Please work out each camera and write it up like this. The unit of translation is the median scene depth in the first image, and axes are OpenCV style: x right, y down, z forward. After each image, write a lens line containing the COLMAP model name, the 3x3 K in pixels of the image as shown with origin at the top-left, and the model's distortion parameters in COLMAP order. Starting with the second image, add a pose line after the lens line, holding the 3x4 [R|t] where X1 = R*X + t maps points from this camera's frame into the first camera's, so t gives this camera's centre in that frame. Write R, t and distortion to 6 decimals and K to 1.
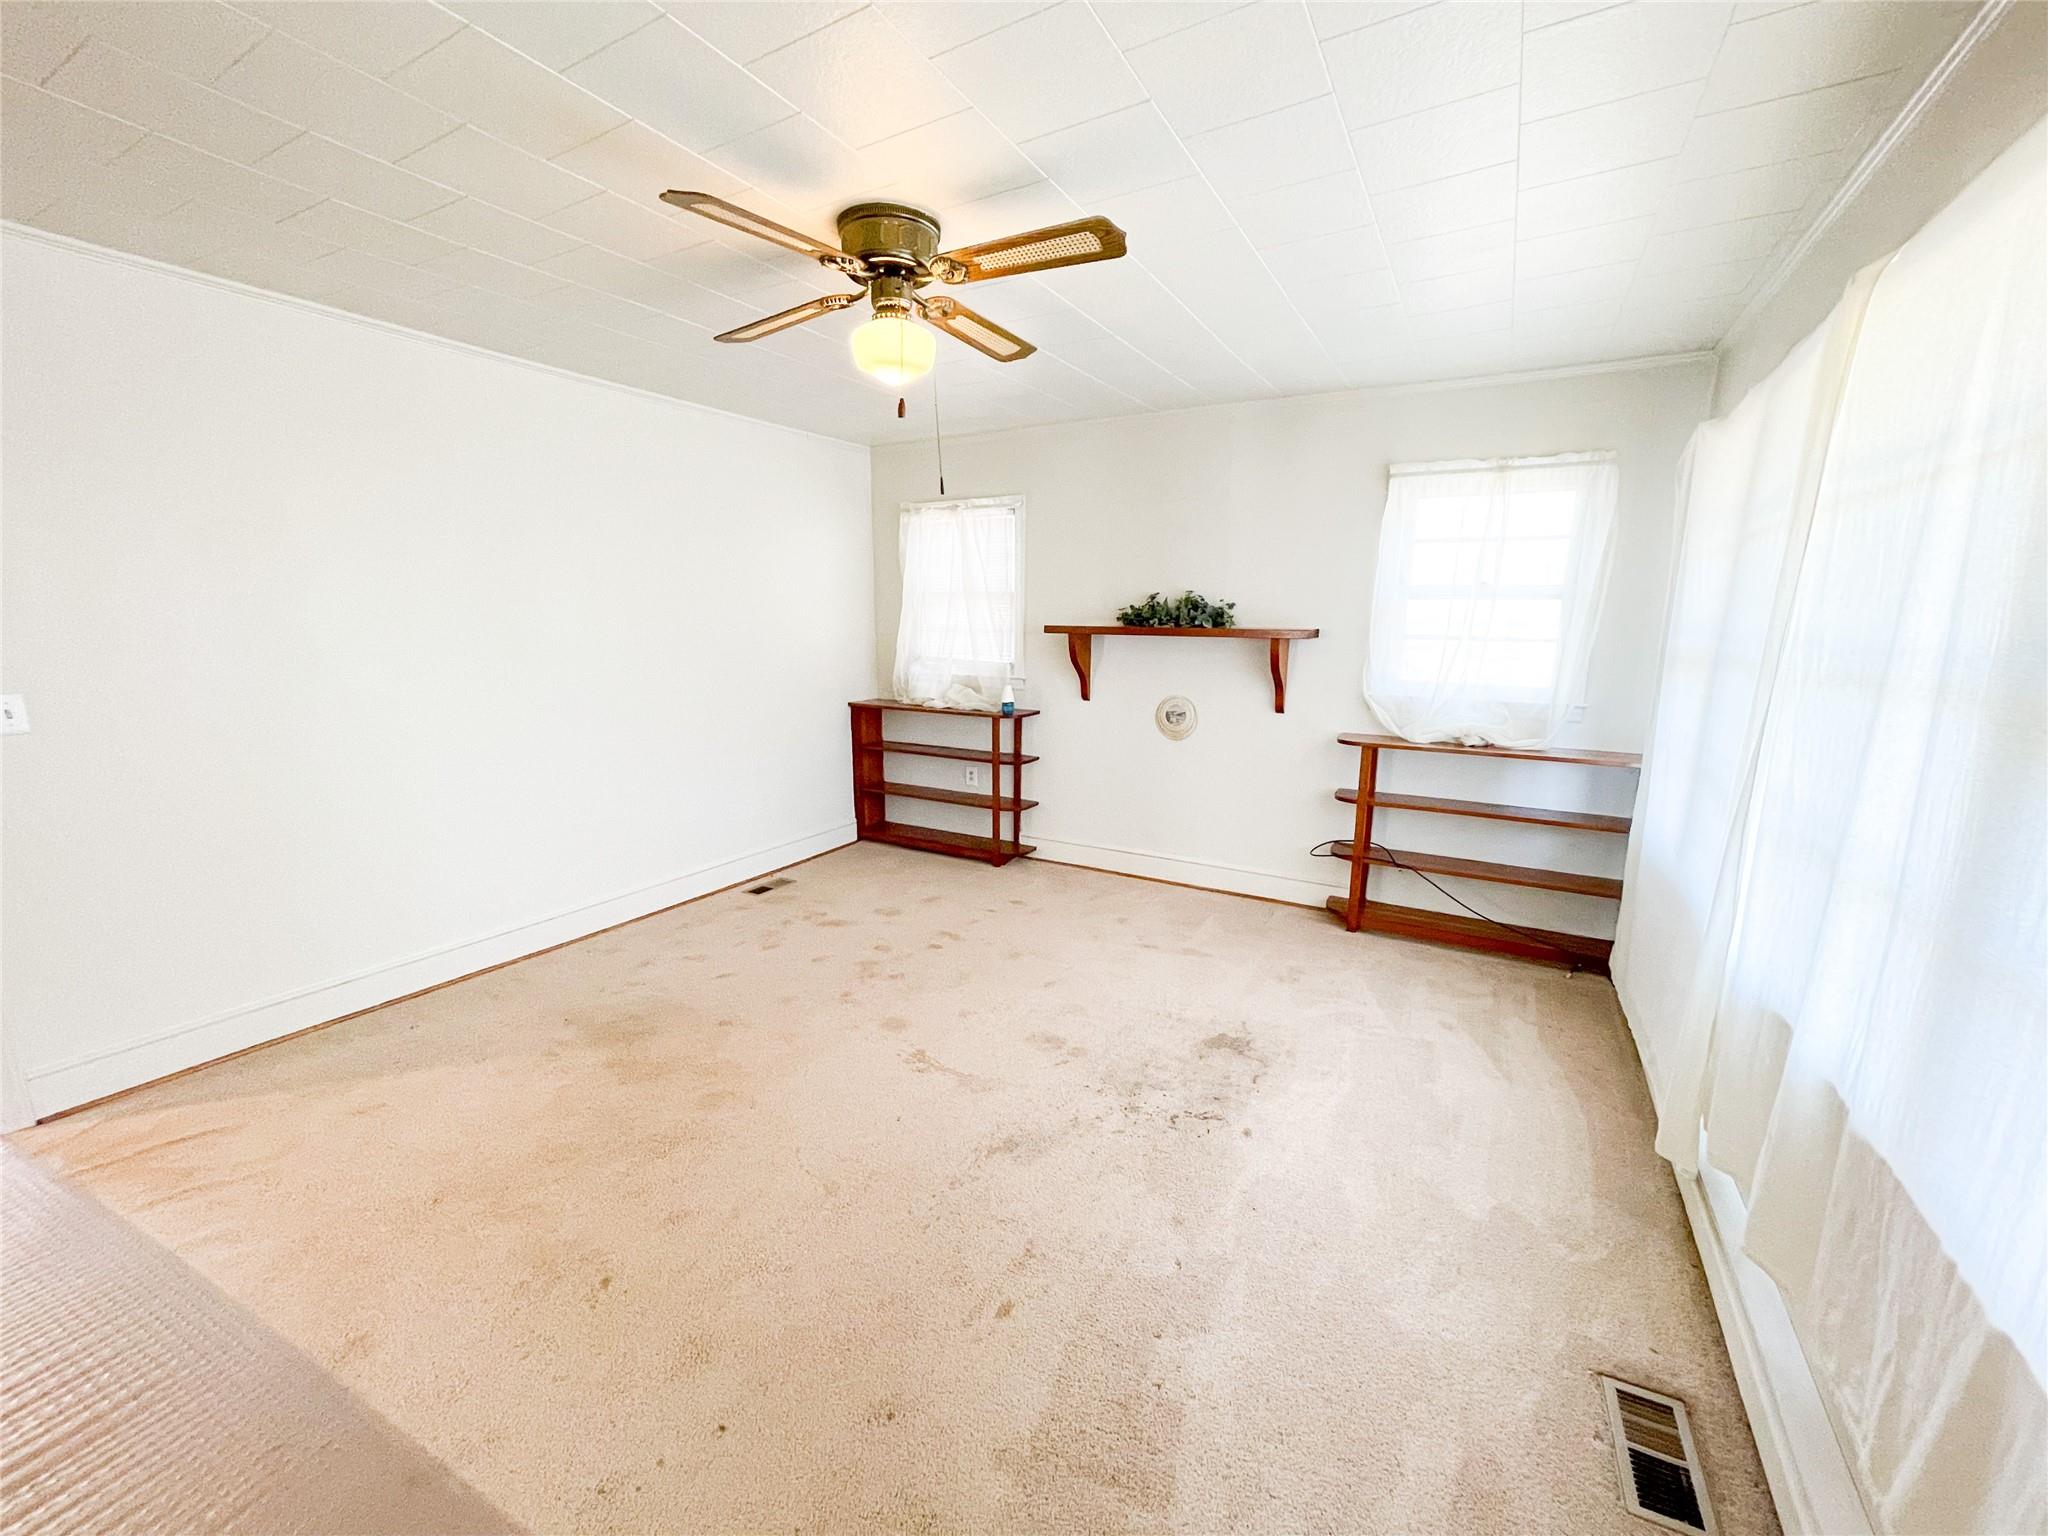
lens RADIAL K [[822.9, 0, 1025.3], [0, 822.9, 781.6], [0, 0, 1]] dist [-0.001073, -0.000333]
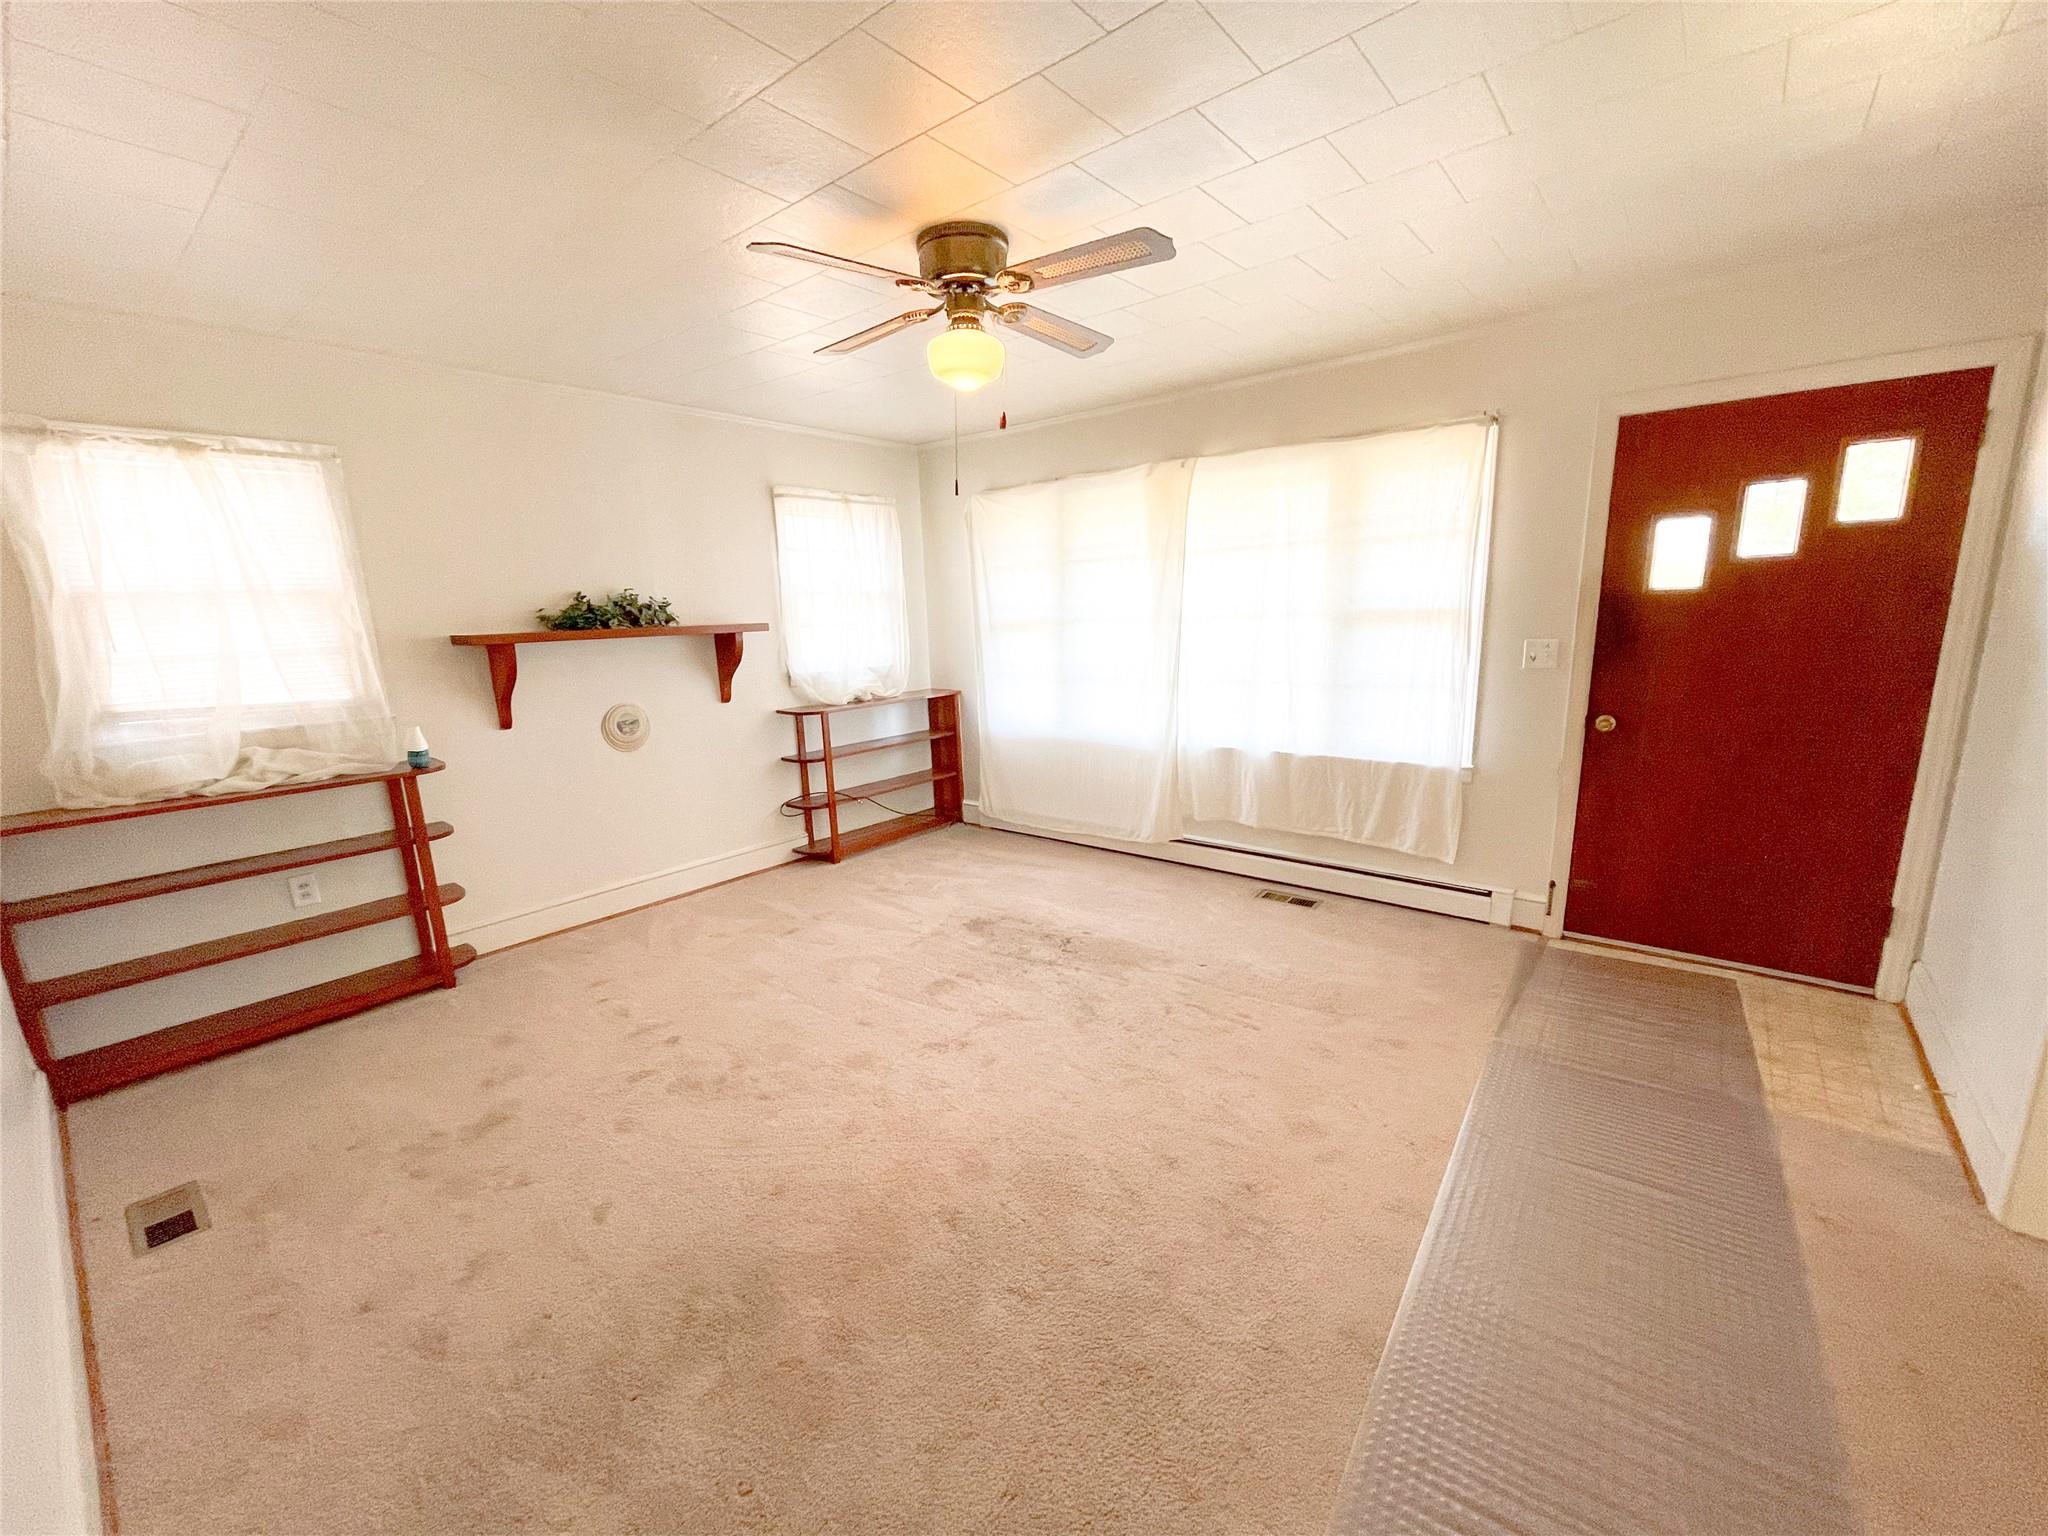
lens RADIAL K [[822.9, 0, 1025.3], [0, 822.9, 781.6], [0, 0, 1]] dist [-0.001073, -0.000333]
pose [[0.166843, -0.223517, 0.960314, -0.675491], [0.227998, 0.956315, 0.182974, -0.091446], [-0.959260, 0.188422, 0.210515, 0.416194]]
